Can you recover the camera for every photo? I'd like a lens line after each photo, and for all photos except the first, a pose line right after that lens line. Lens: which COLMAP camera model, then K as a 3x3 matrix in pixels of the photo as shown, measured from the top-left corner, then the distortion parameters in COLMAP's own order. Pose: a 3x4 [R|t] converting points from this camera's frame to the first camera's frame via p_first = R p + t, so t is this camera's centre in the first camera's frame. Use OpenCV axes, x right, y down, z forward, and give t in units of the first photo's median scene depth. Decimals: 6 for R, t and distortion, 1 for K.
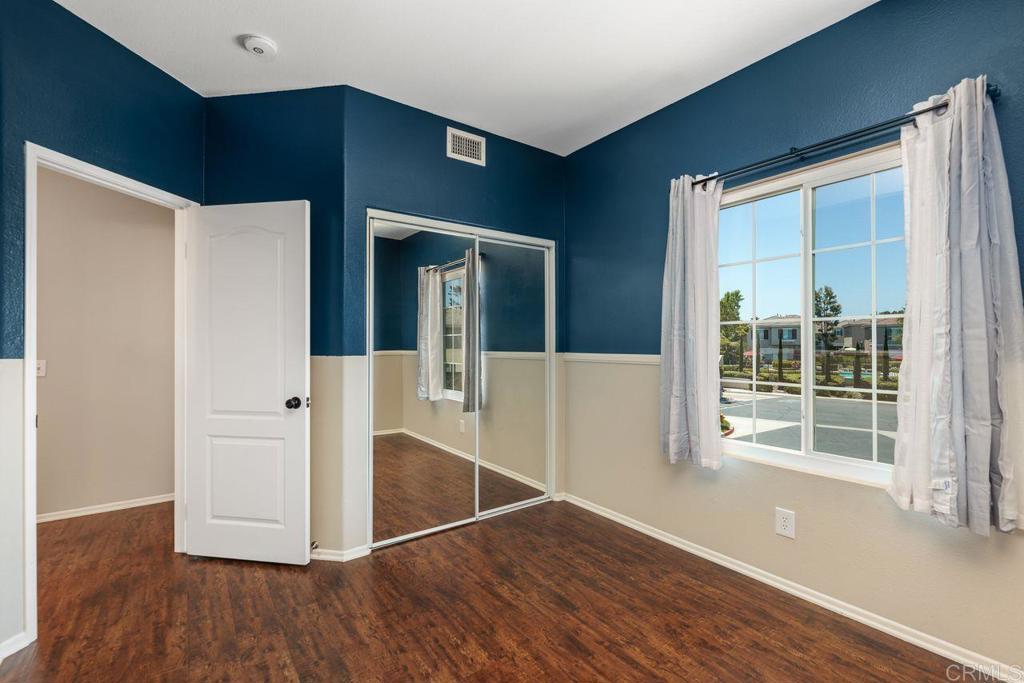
lens RADIAL K [[450.6, 0, 512.9], [0, 450.6, 344.5], [0, 0, 1]] dist [0.010305, -0.000105]
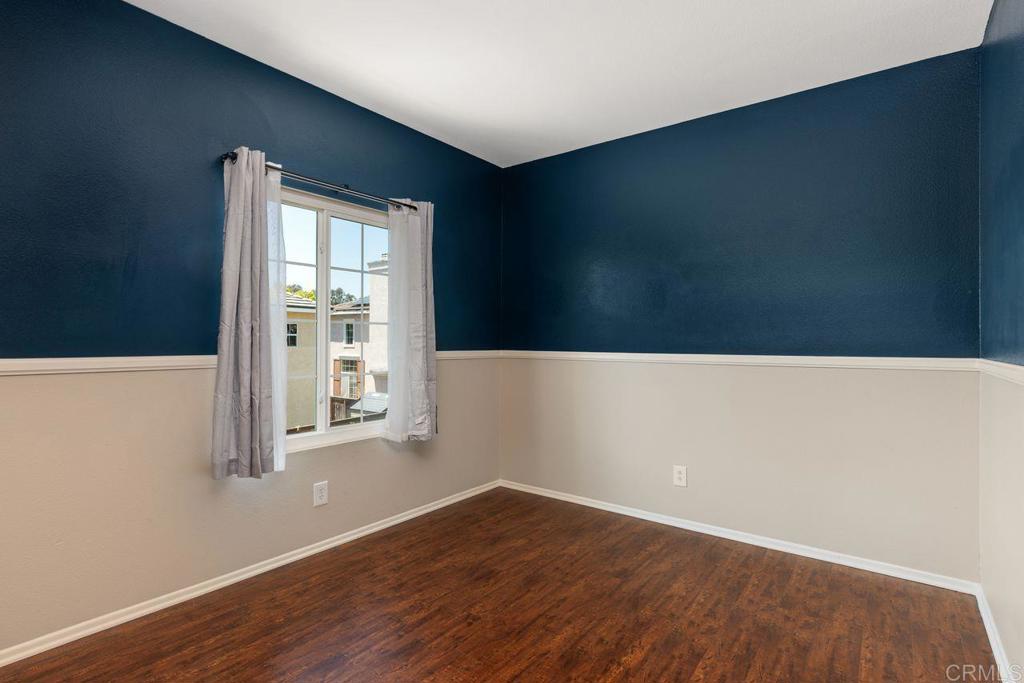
lens RADIAL K [[508.0, 0, 512.7], [0, 508.0, 342.8], [0, 0, 1]] dist [0.004183, 0.000992]
pose [[-0.283130, -0.003620, 0.959075, -0.853165], [-0.003968, 0.999989, 0.002603, -0.003599], [-0.959073, -0.003069, -0.283141, 0.951424]]
